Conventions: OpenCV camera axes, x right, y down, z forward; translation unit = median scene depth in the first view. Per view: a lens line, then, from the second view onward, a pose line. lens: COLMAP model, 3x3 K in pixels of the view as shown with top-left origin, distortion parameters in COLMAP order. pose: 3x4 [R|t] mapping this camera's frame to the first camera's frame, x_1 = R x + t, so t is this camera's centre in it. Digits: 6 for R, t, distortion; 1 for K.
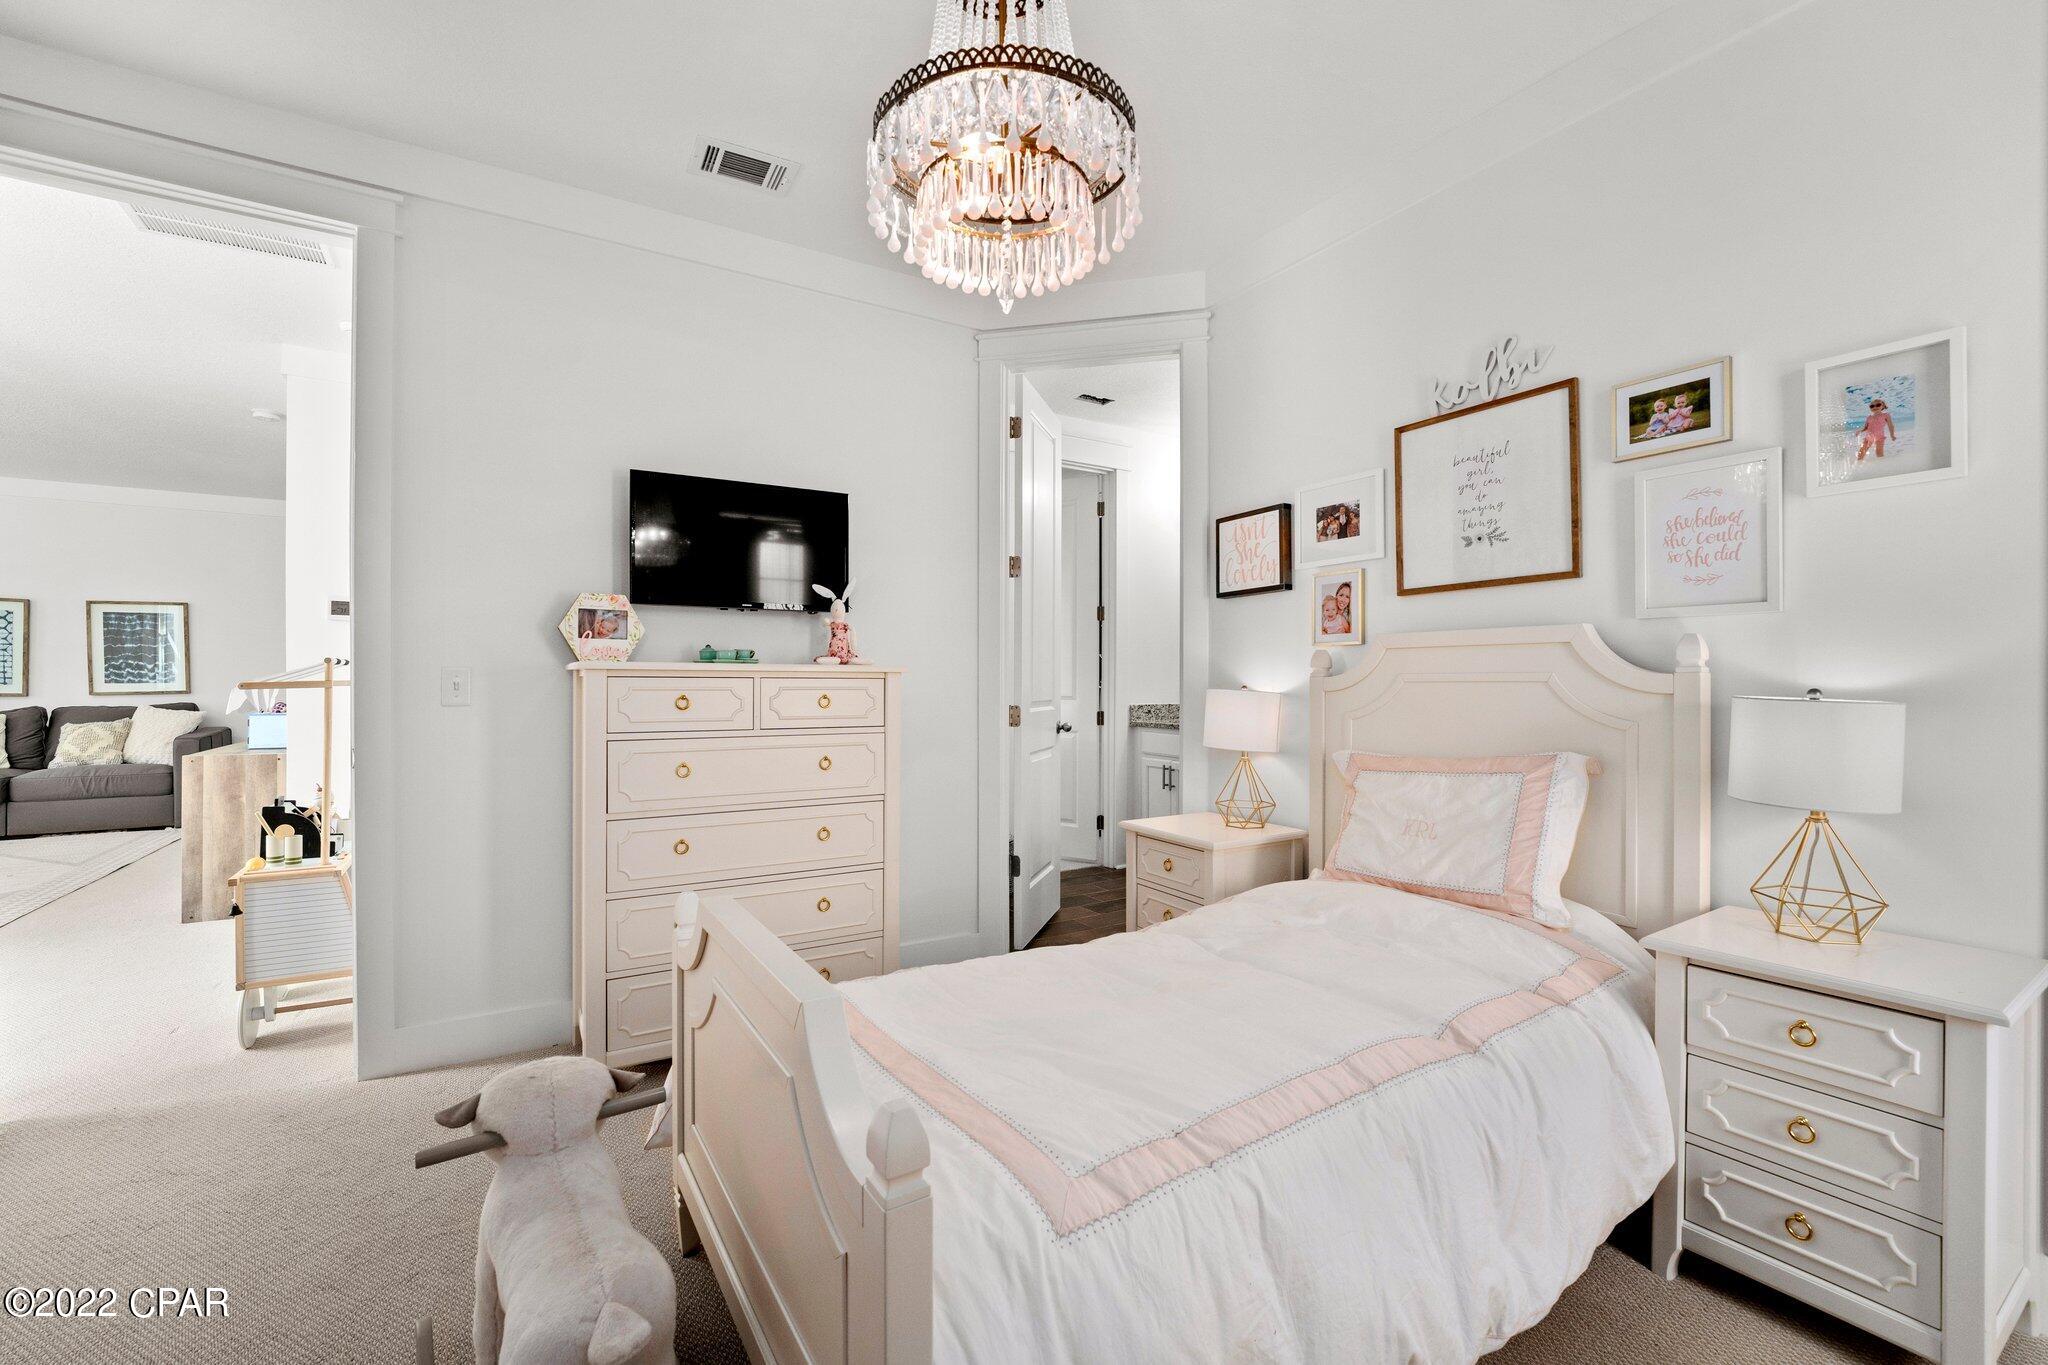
lens RADIAL K [[835.8, 0, 1021.5], [0, 835.8, 684.6], [0, 0, 1]] dist [-0.001982, -0.000073]
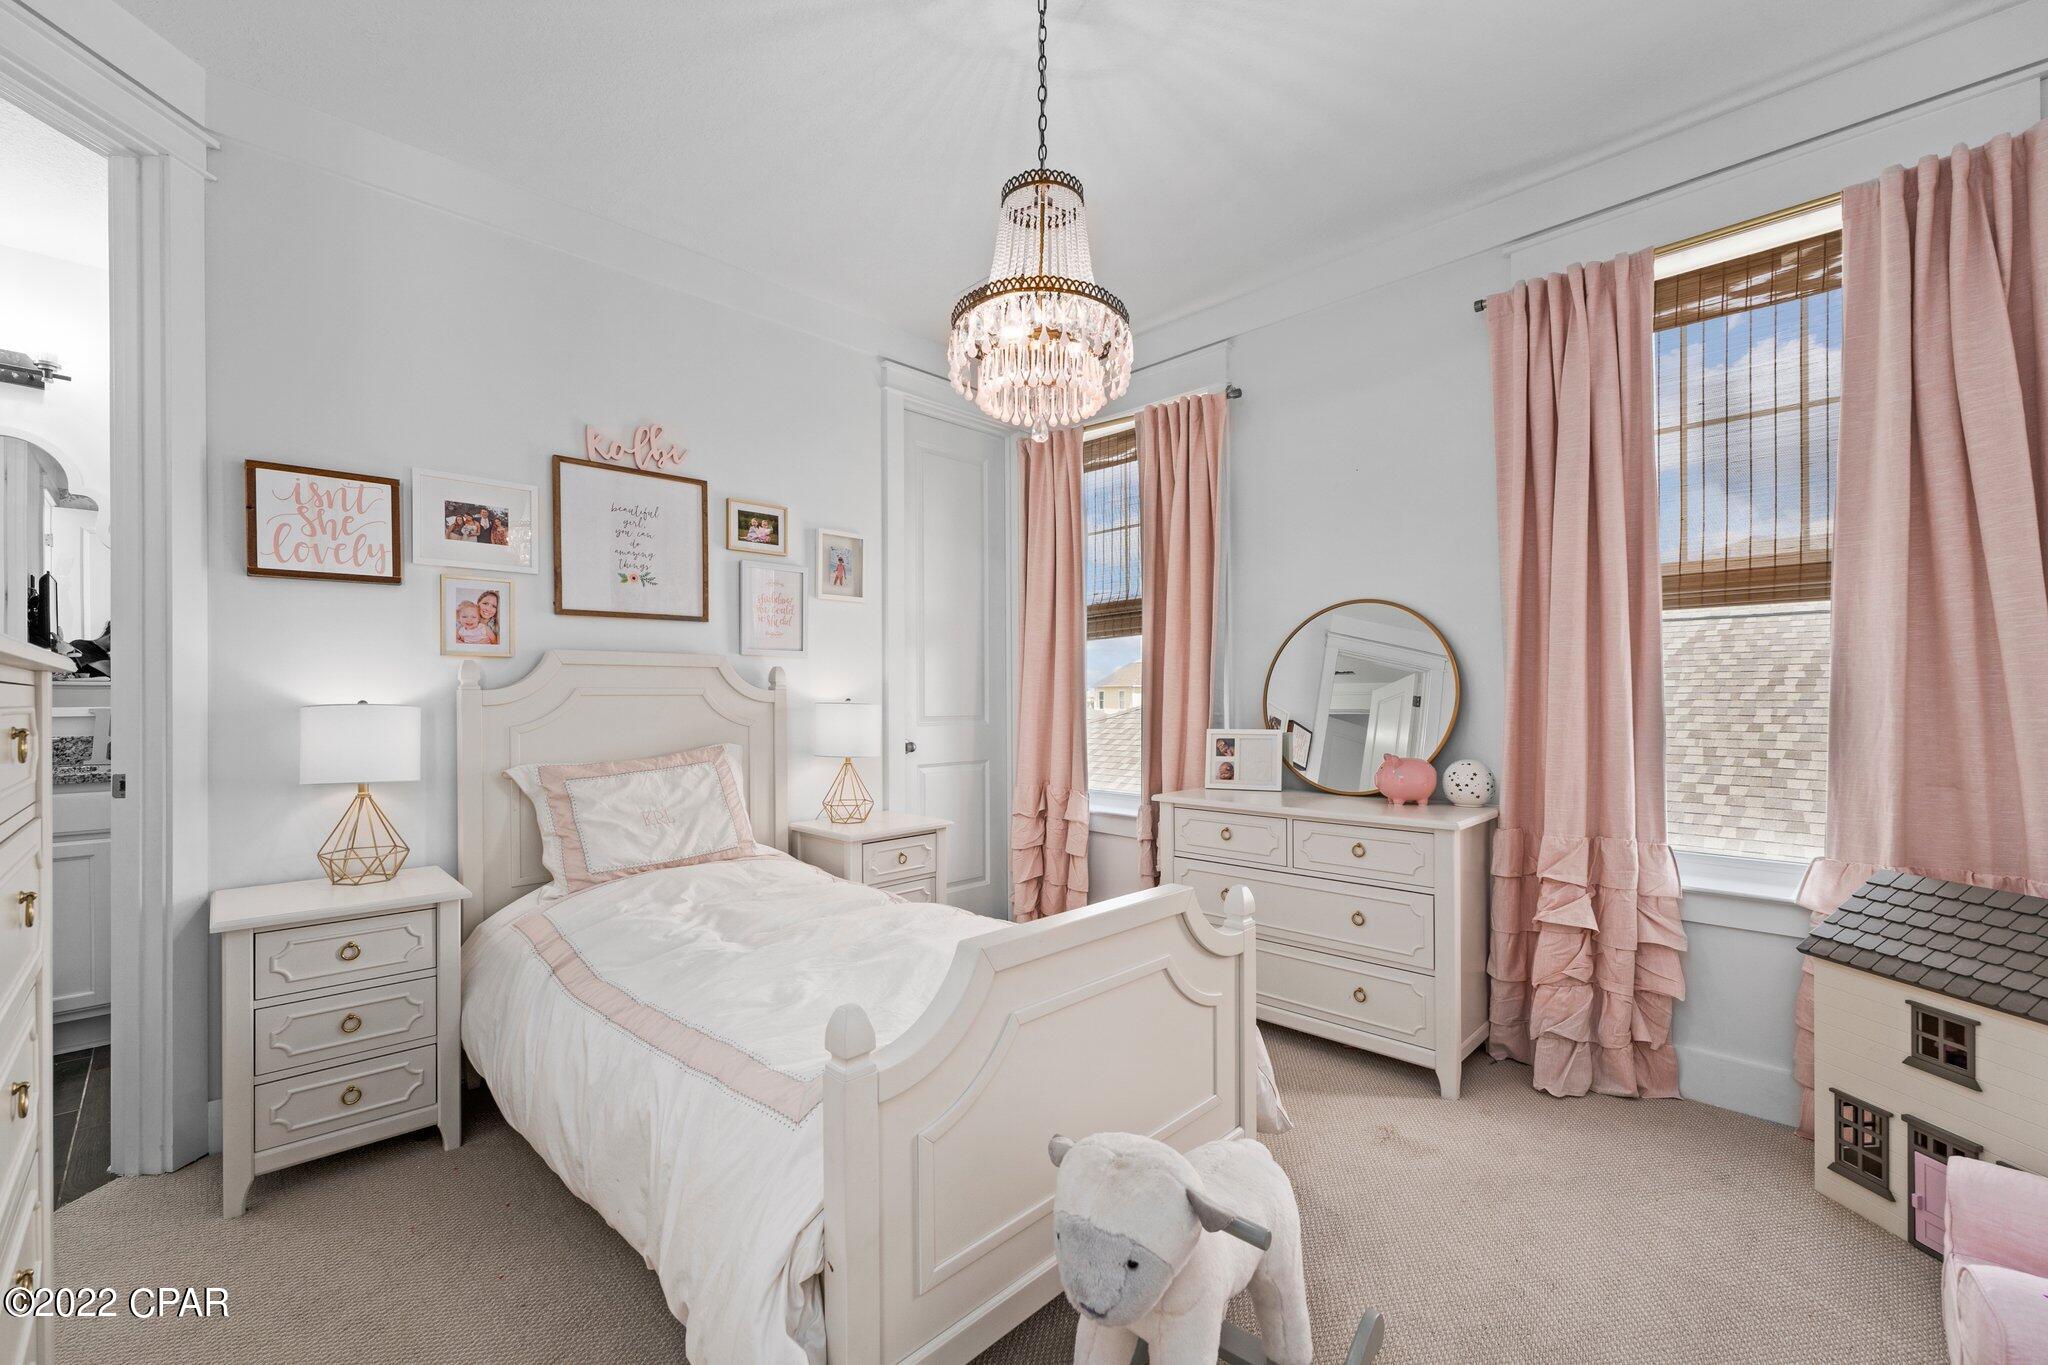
lens RADIAL K [[835.8, 0, 1024.2], [0, 835.8, 692.2], [0, 0, 1]] dist [-0.001982, -0.000073]
pose [[-0.198443, 0.010034, 0.980061, -0.698068], [0.010476, 0.999912, -0.008116, 0.007256], [-0.980057, 0.008656, -0.198530, 0.629547]]
